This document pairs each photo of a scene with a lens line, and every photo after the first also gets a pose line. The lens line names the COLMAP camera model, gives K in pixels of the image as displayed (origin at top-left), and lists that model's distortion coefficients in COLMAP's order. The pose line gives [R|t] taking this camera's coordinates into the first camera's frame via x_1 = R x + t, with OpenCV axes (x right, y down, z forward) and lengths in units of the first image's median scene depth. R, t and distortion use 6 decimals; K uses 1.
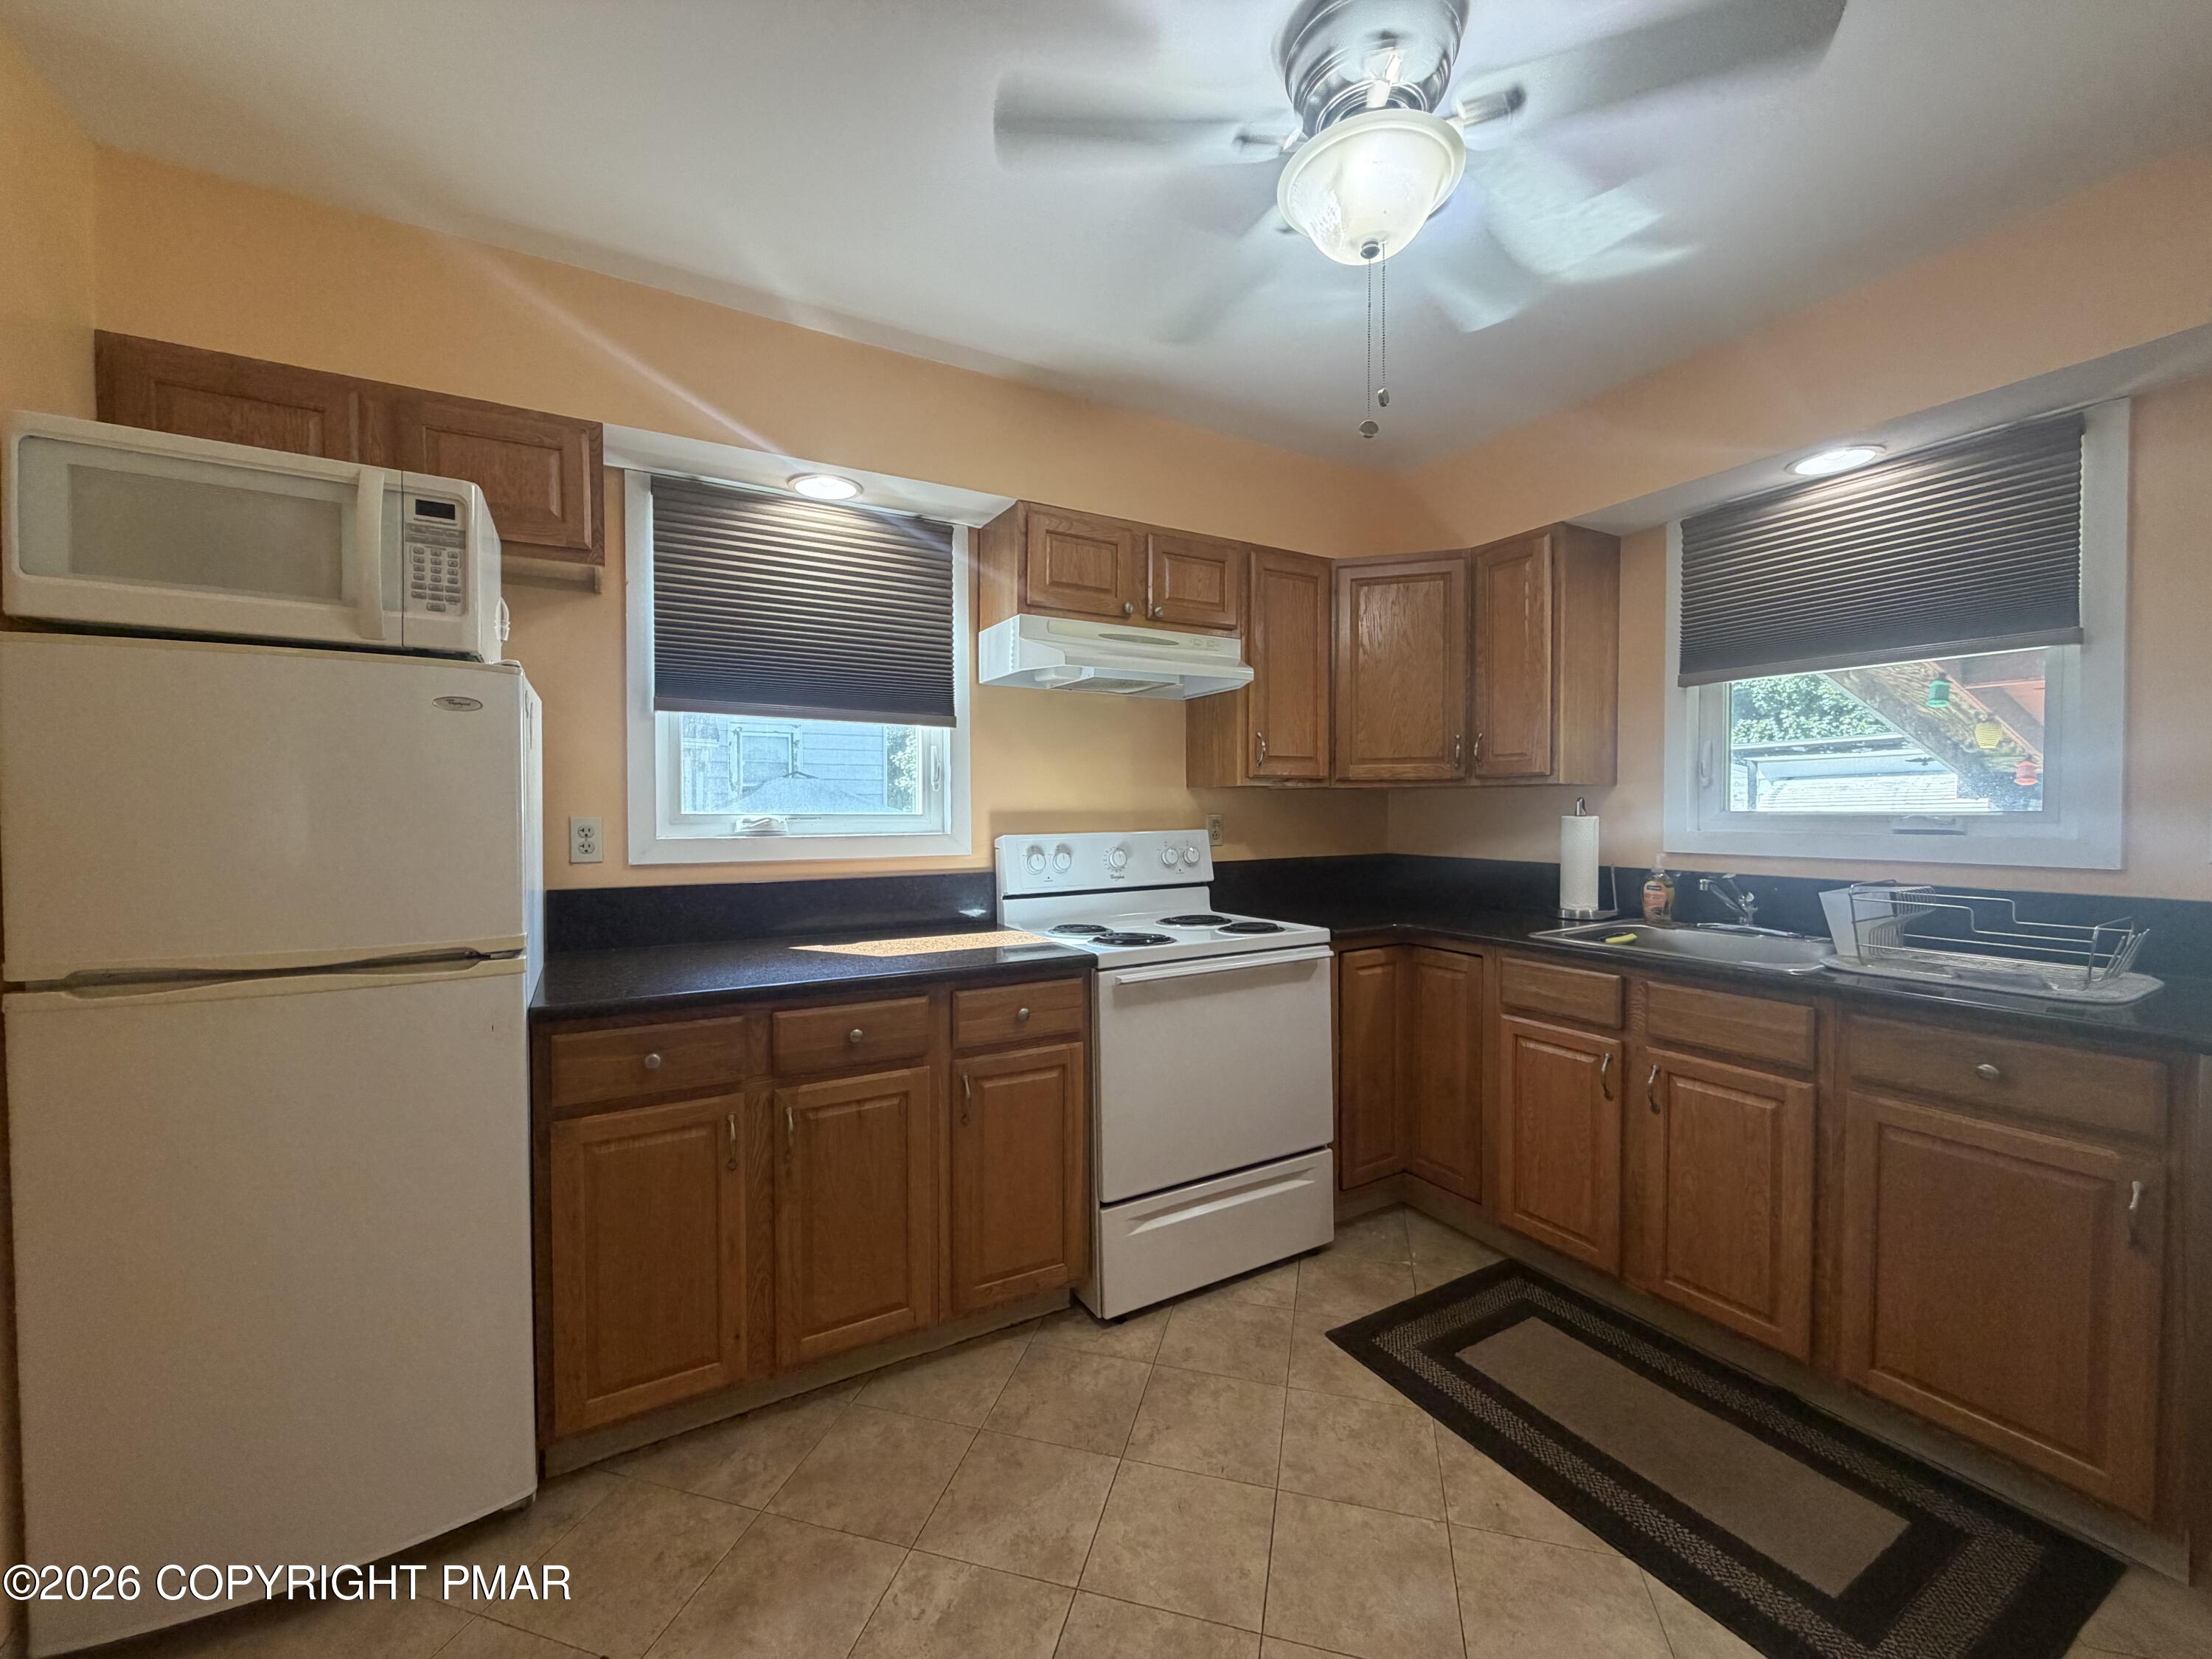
lens RADIAL K [[880.6, 0, 1103.2], [0, 880.6, 823.6], [0, 0, 1]] dist [-0.001023, 0.000042]
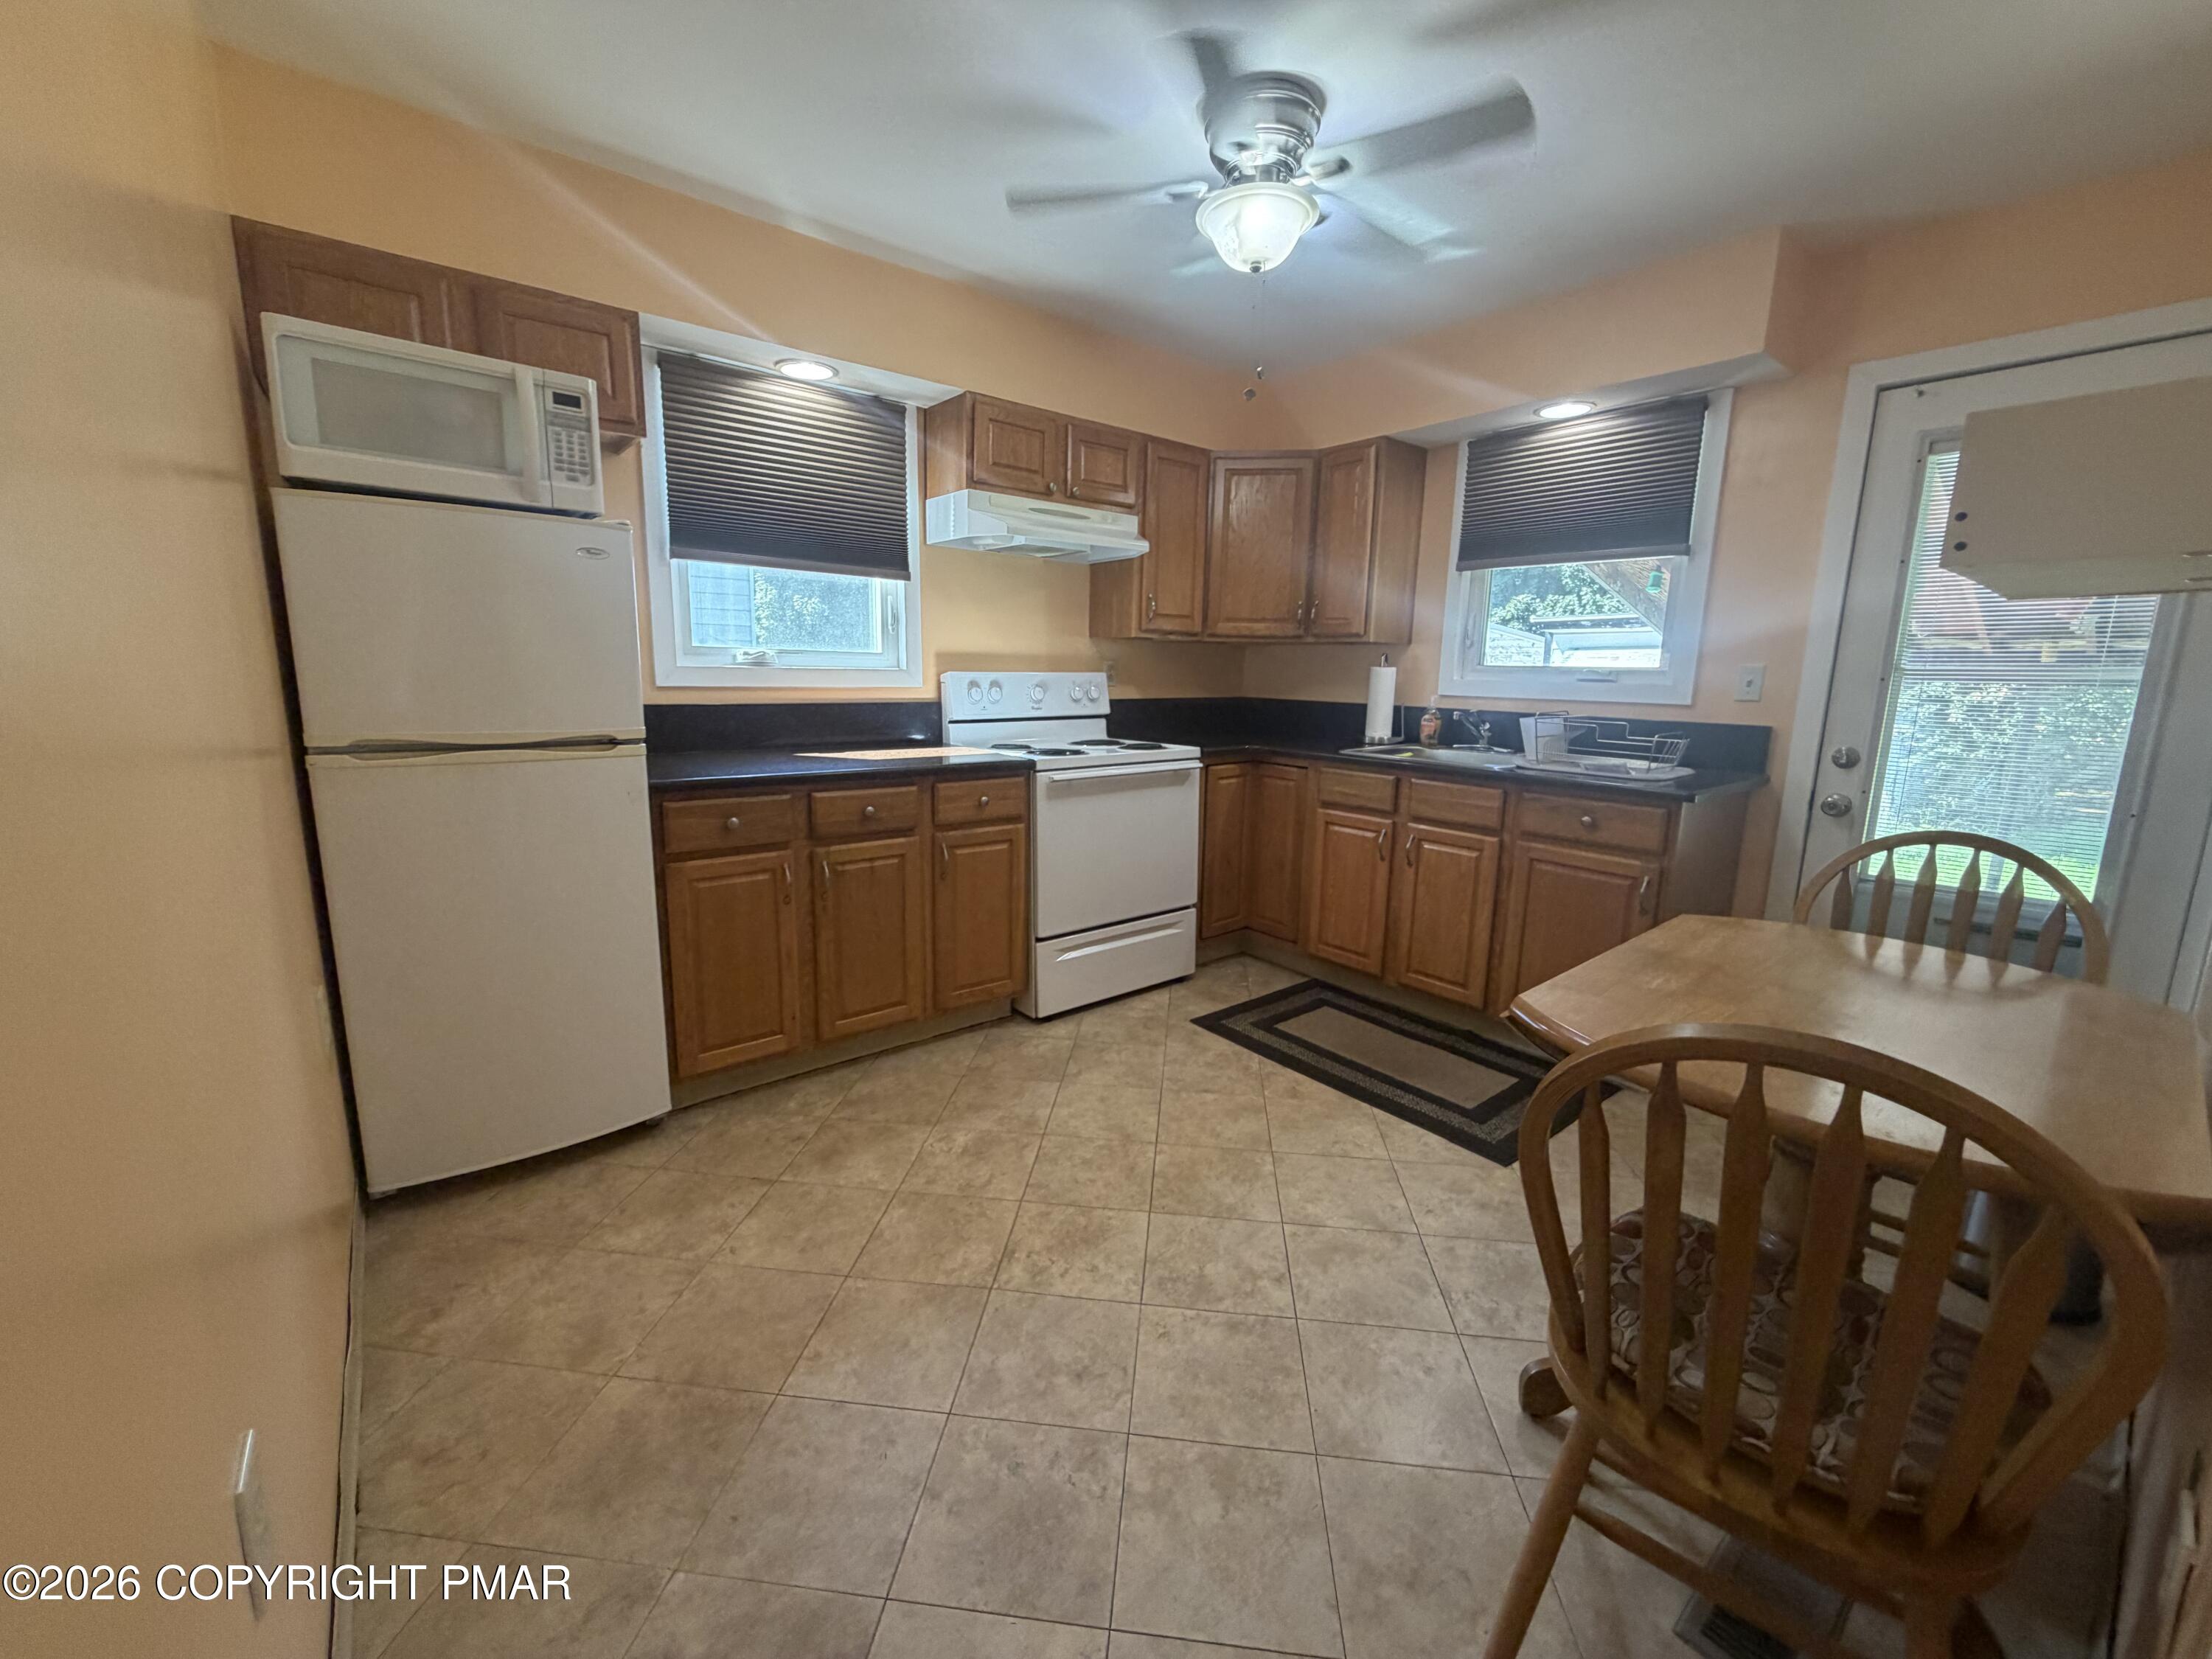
lens RADIAL K [[880.6, 0, 1108.2], [0, 880.6, 824.9], [0, 0, 1]] dist [-0.001023, 0.000042]
pose [[0.985921, -0.006904, 0.167071, -0.133578], [-0.020030, 0.987077, 0.158993, 0.032937], [-0.166010, -0.160101, 0.973041, -0.377654]]
